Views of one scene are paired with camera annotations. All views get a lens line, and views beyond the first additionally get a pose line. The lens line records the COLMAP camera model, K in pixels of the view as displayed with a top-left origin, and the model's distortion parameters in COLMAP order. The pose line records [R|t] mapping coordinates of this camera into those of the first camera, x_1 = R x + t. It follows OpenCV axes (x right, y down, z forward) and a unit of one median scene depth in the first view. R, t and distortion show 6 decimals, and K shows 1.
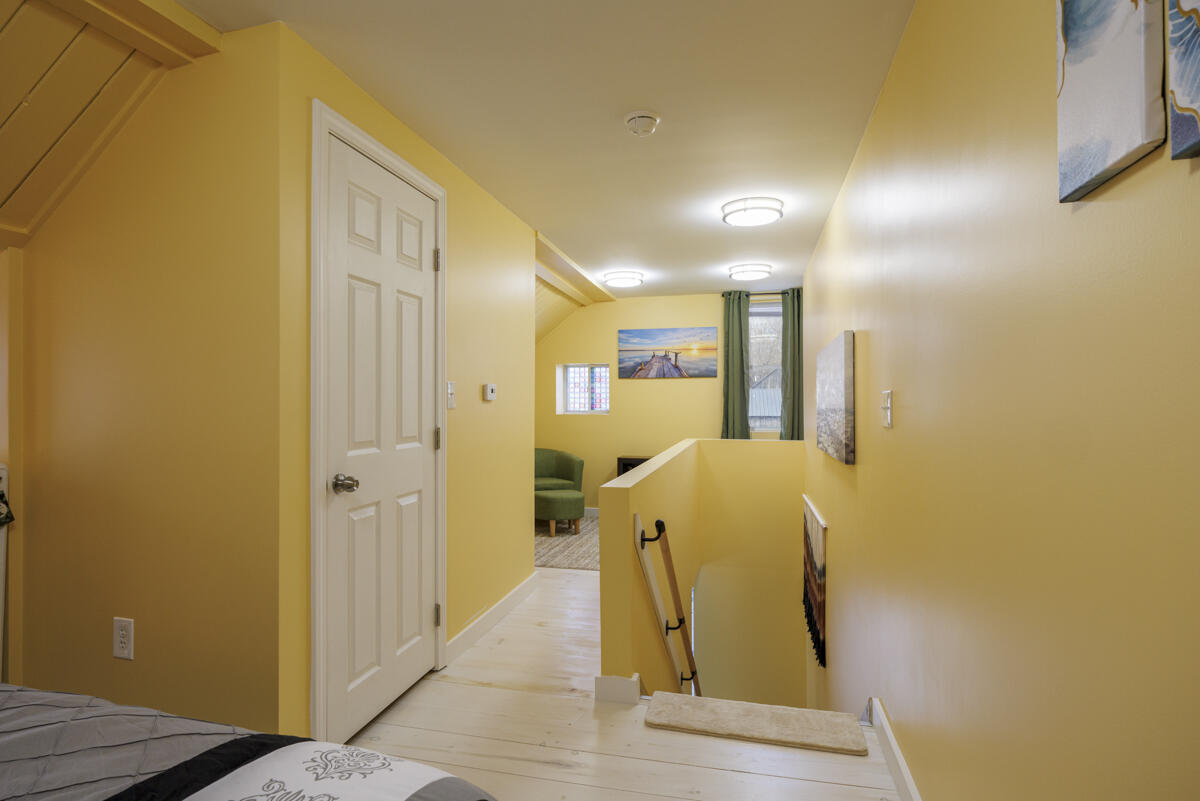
lens RADIAL K [[590.1, 0, 602.7], [0, 590.1, 398.5], [0, 0, 1]] dist [0.000543, 0.000003]
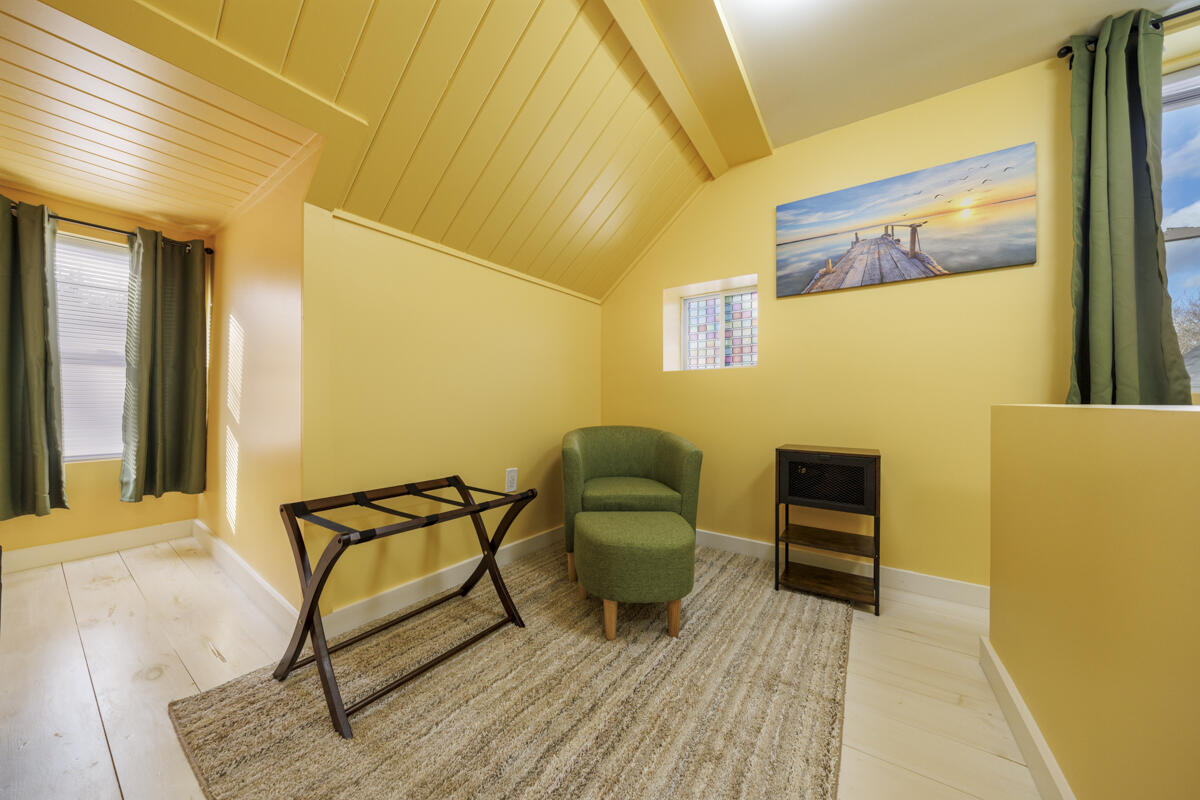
lens RADIAL K [[407.3, 0, 601.1], [0, 407.3, 398.7], [0, 0, 1]] dist [-0.001597, -0.000245]
pose [[0.938367, -0.001801, -0.345637, 0.005184], [0.000438, 0.999992, -0.004021, 0.058277], [0.345641, 0.003622, 0.938360, 0.614938]]
